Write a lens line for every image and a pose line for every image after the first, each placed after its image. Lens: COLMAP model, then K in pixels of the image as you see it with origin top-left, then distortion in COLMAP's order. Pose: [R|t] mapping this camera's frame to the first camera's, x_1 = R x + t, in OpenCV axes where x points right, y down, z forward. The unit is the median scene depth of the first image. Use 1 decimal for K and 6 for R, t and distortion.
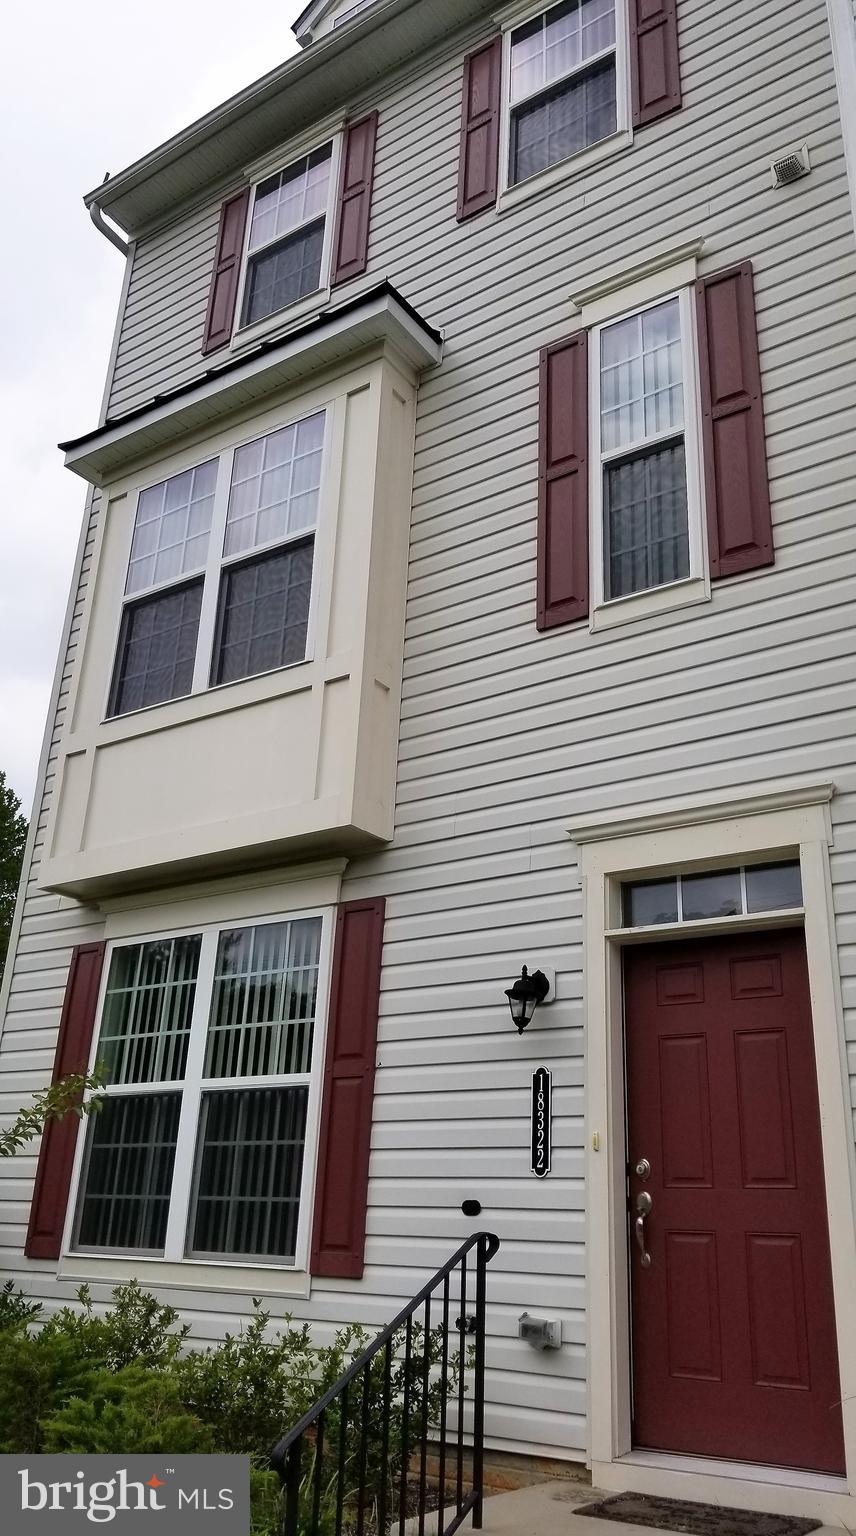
lens RADIAL K [[1152.1, 0, 428.0], [0, 1152.1, 768.0], [0, 0, 1]] dist [-0.000425, -0.000397]
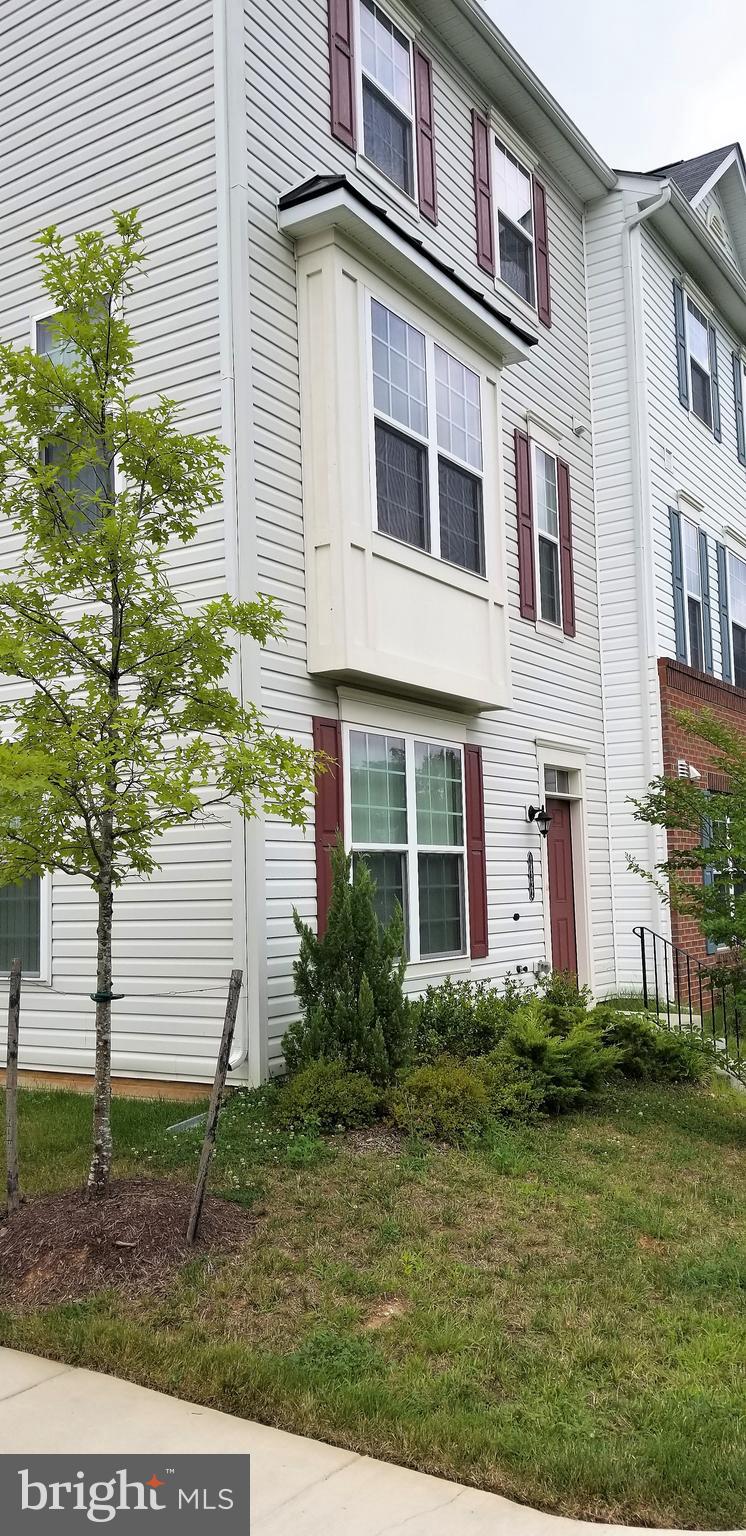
lens RADIAL K [[1230.4, 0, 373.0], [0, 1230.4, 768.0], [0, 0, 1]] dist [0.000056, -0.003398]
pose [[-0.040793, 0.058834, 0.997434, -1.807907], [-0.357255, 0.931414, -0.069551, 0.320631], [-0.933116, -0.359176, -0.016976, 1.159656]]
